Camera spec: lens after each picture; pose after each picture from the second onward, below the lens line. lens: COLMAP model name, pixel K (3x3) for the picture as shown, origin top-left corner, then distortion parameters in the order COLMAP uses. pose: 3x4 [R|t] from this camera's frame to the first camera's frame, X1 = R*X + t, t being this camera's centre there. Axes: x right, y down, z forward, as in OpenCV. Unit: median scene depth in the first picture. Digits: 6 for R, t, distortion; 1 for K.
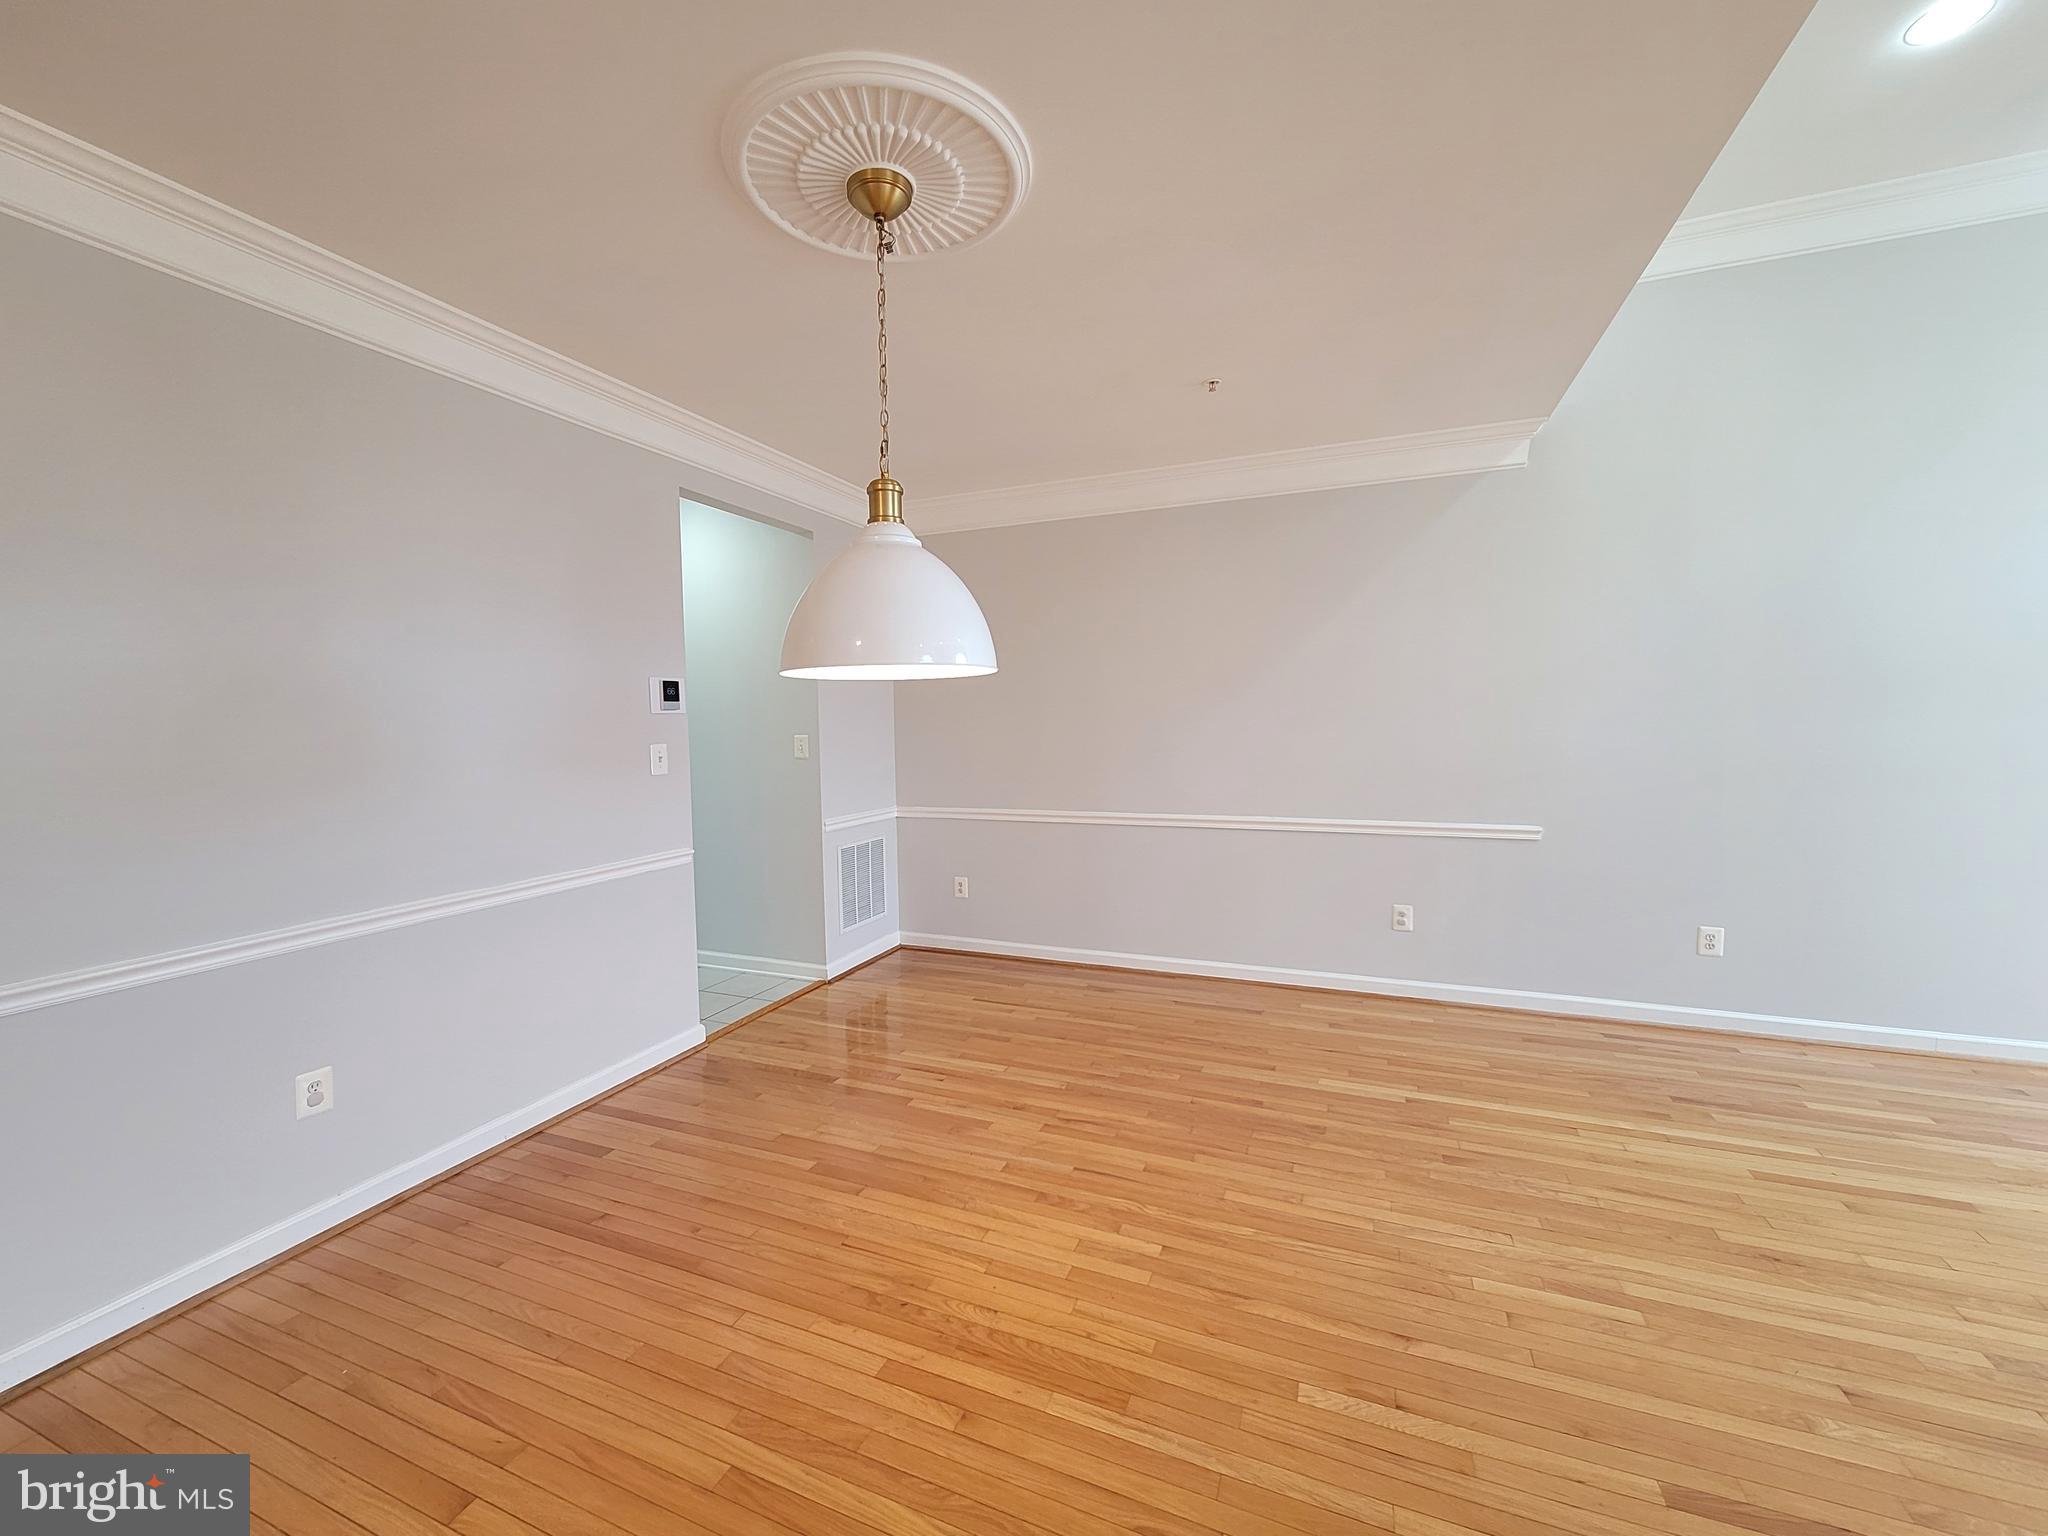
lens RADIAL K [[834.6, 0, 1015.6], [0, 834.6, 772.7], [0, 0, 1]] dist [-0.001545, -0.000772]
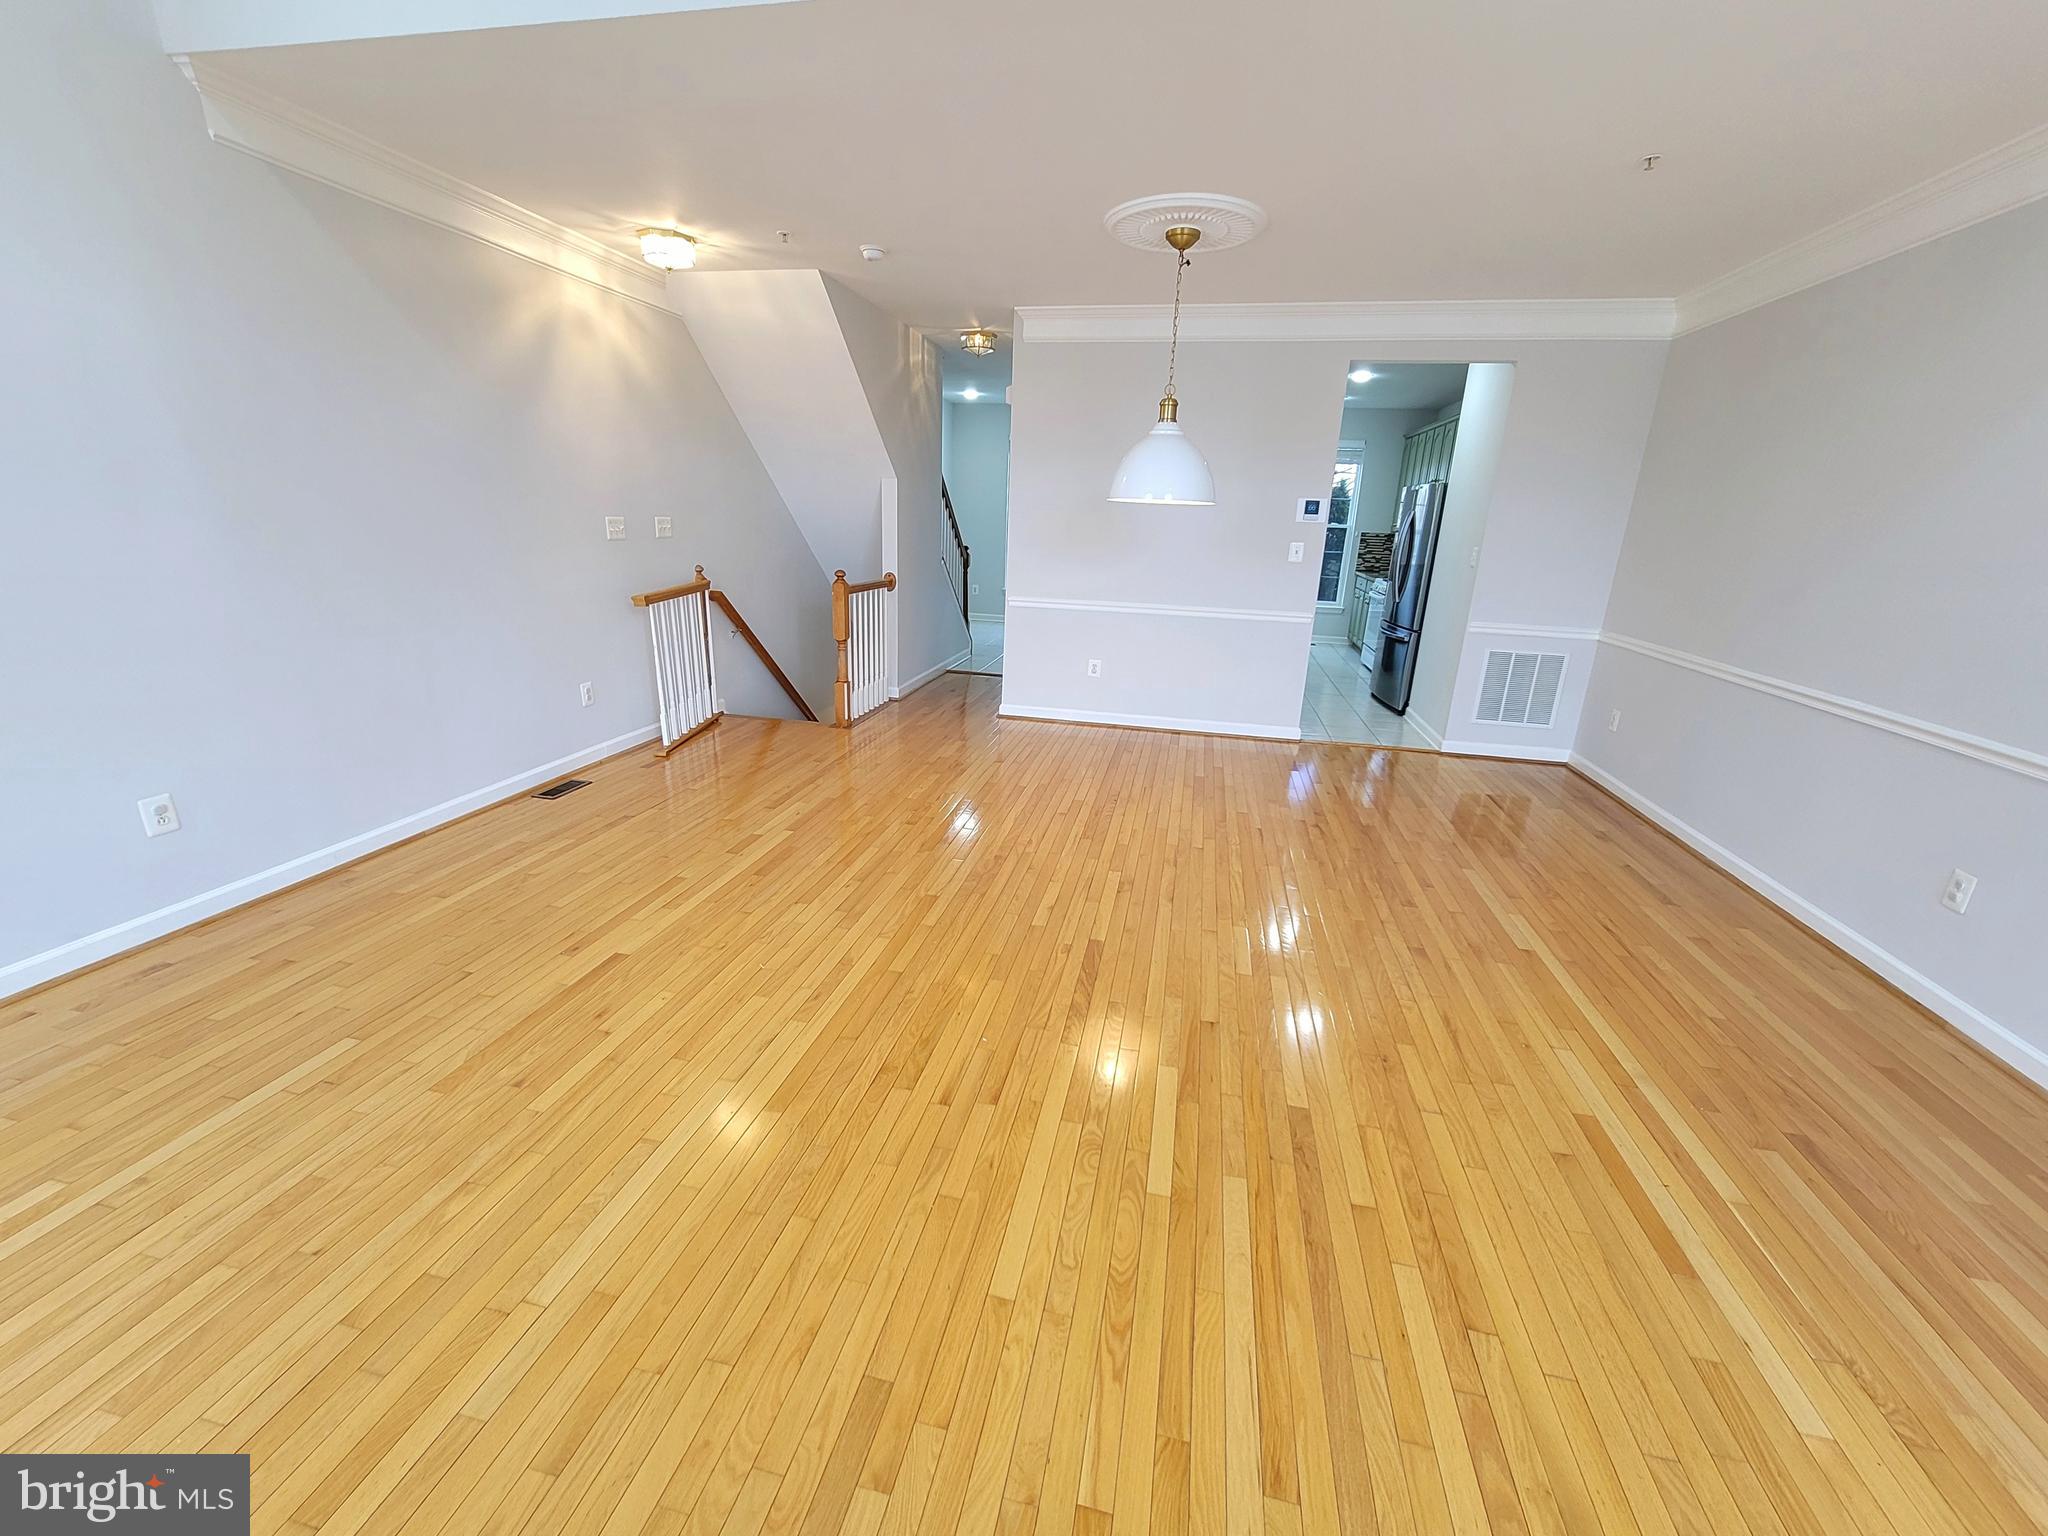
lens RADIAL K [[834.6, 0, 1015.6], [0, 834.6, 772.7], [0, 0, 1]] dist [-0.001545, -0.000772]
pose [[0.179469, 0.315469, -0.931810, 1.146061], [-0.101306, 0.948080, 0.301466, -0.044519], [0.978534, 0.040294, 0.202109, 0.179895]]
